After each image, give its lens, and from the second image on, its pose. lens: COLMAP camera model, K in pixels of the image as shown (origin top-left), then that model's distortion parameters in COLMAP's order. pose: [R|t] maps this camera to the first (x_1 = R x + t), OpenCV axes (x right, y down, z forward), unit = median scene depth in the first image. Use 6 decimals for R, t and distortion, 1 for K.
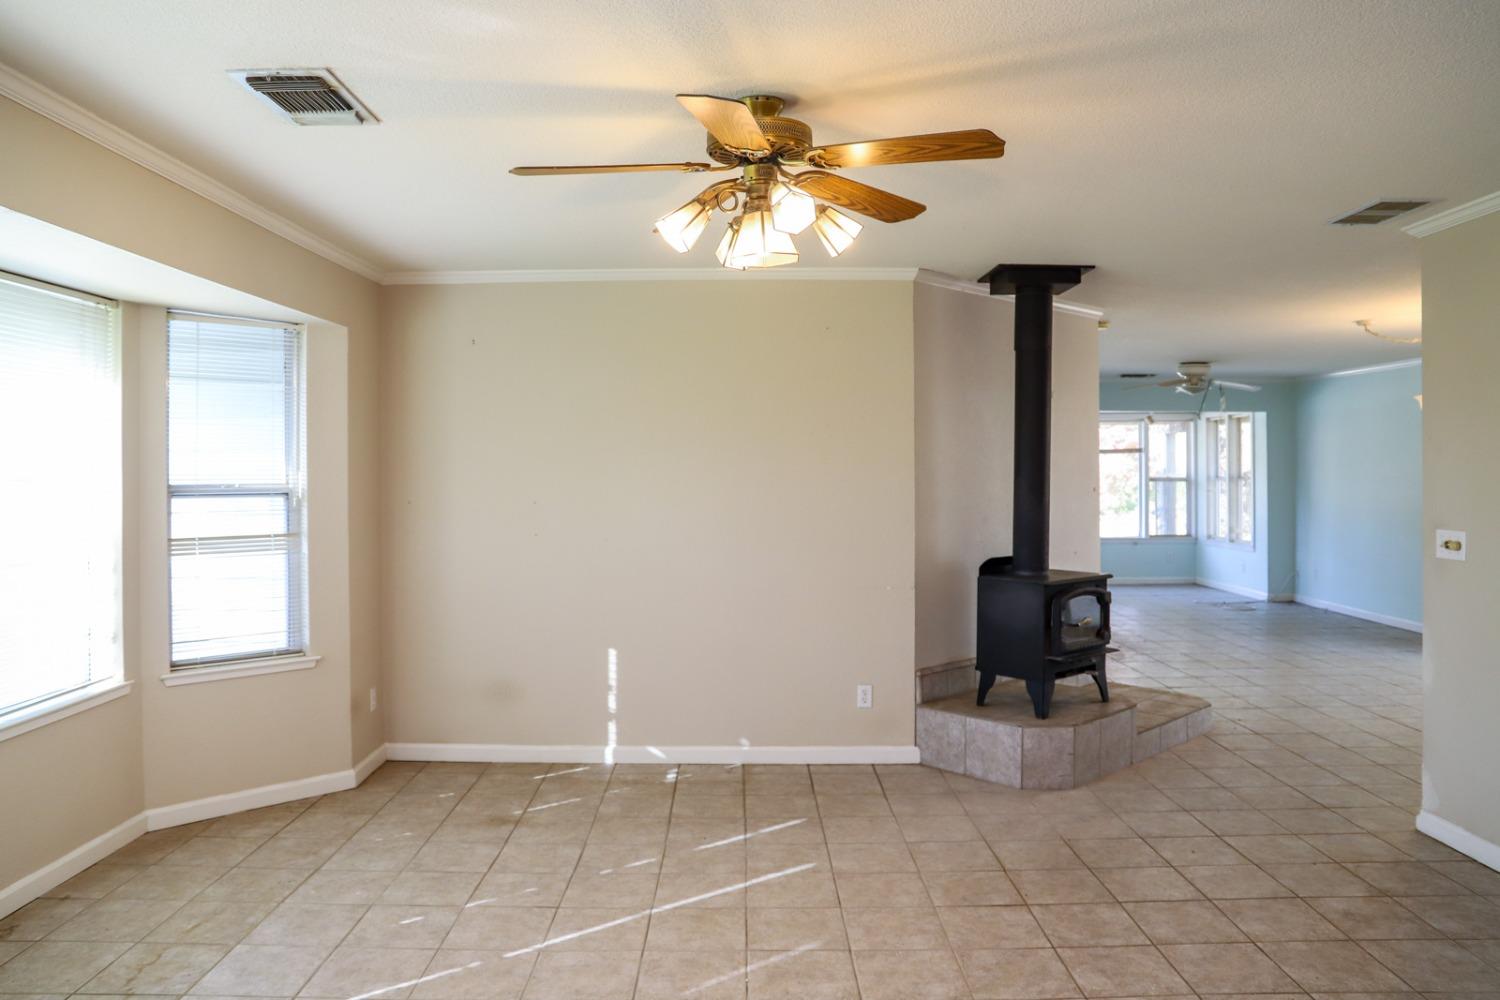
lens RADIAL K [[1076.7, 0, 754.9], [0, 1076.7, 480.4], [0, 0, 1]] dist [-0.130371, 0.089251]
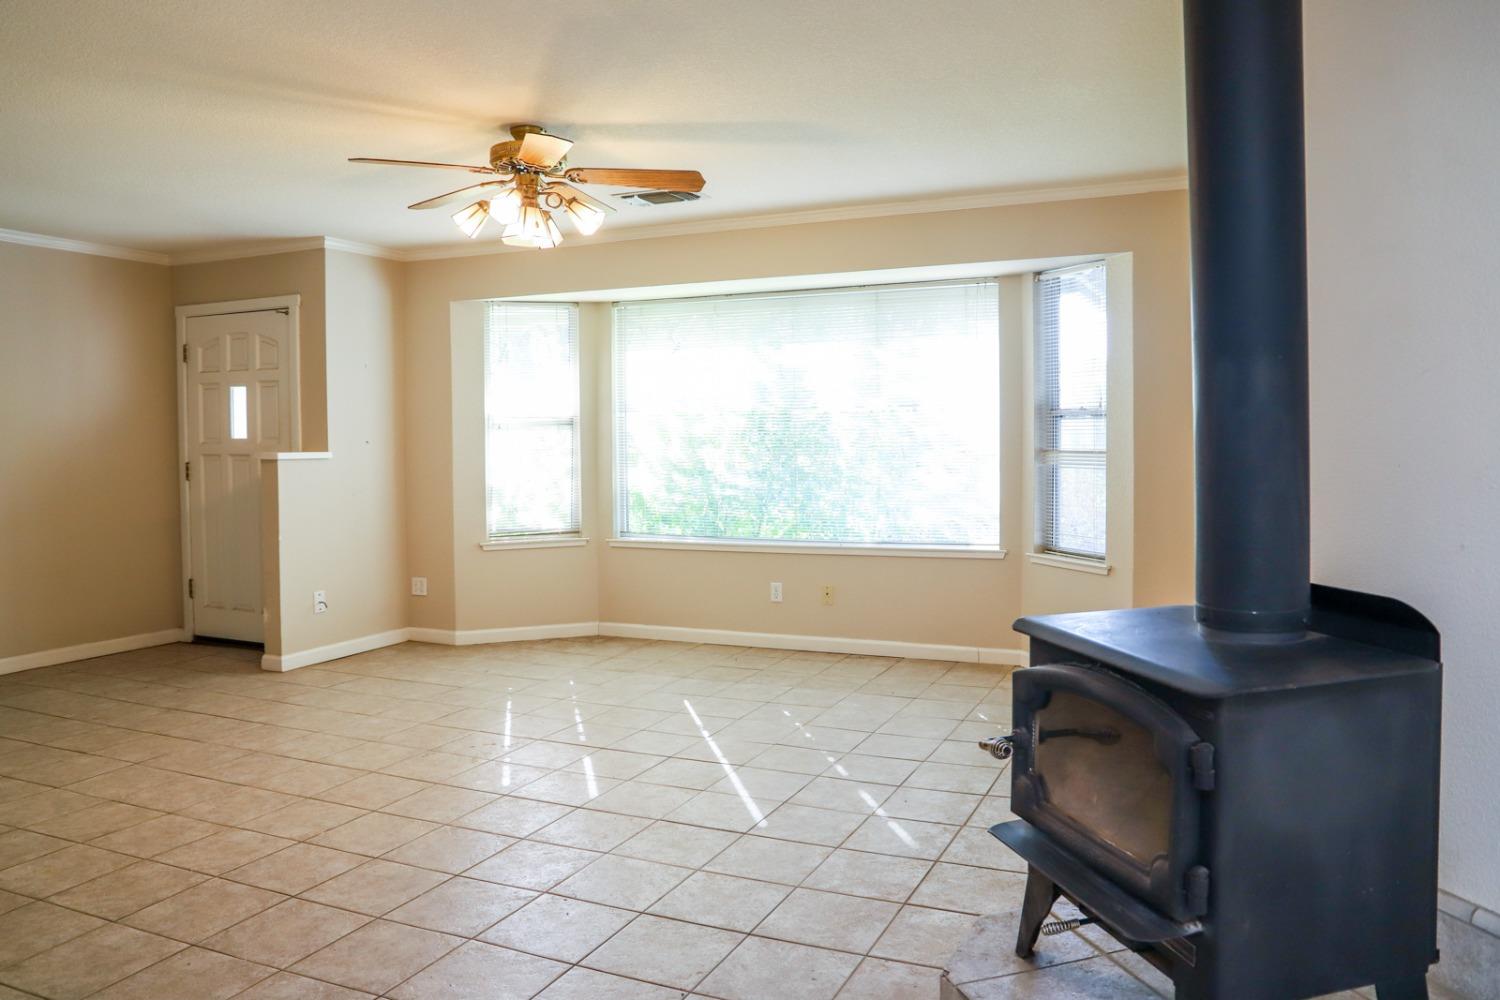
lens RADIAL K [[1076.7, 0, 754.9], [0, 1076.7, 480.4], [0, 0, 1]] dist [-0.130371, 0.089251]
pose [[-0.408368, 0.048379, -0.911535, 0.715101], [0.003020, 0.998661, 0.051650, 0.024026], [0.912813, 0.018340, -0.407967, 1.112224]]
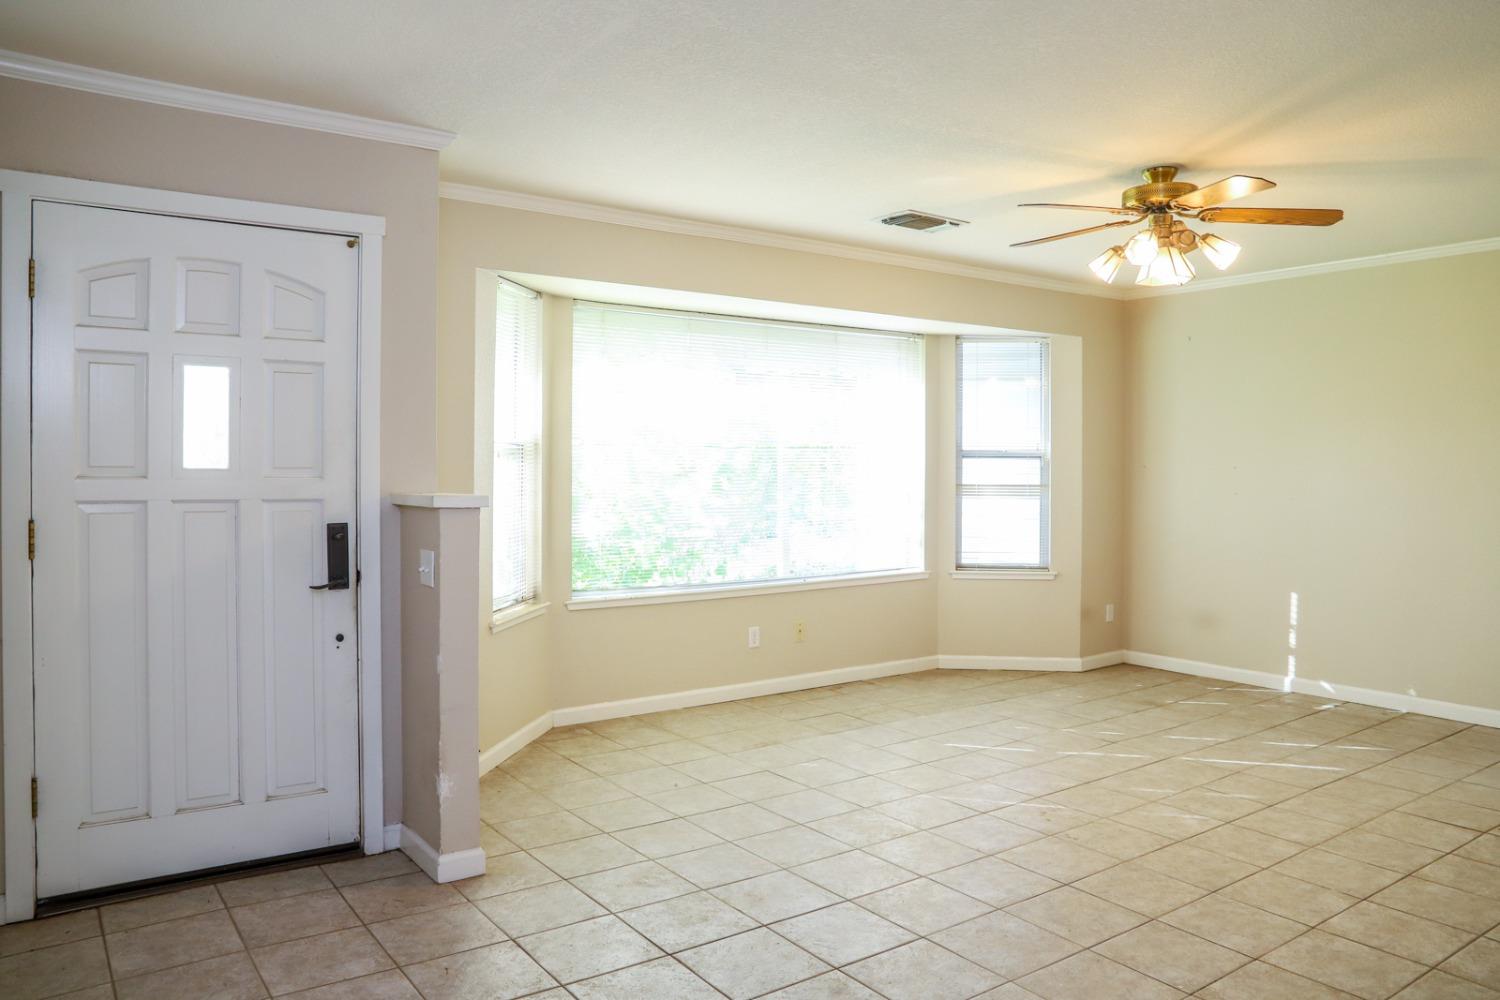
lens RADIAL K [[1076.7, 0, 754.9], [0, 1076.7, 480.4], [0, 0, 1]] dist [-0.130371, 0.089251]
pose [[0.584787, 0.017201, -0.811004, 0.510509], [-0.013548, 0.999843, 0.011437, 0.033381], [0.811074, 0.004299, 0.584928, -0.166819]]
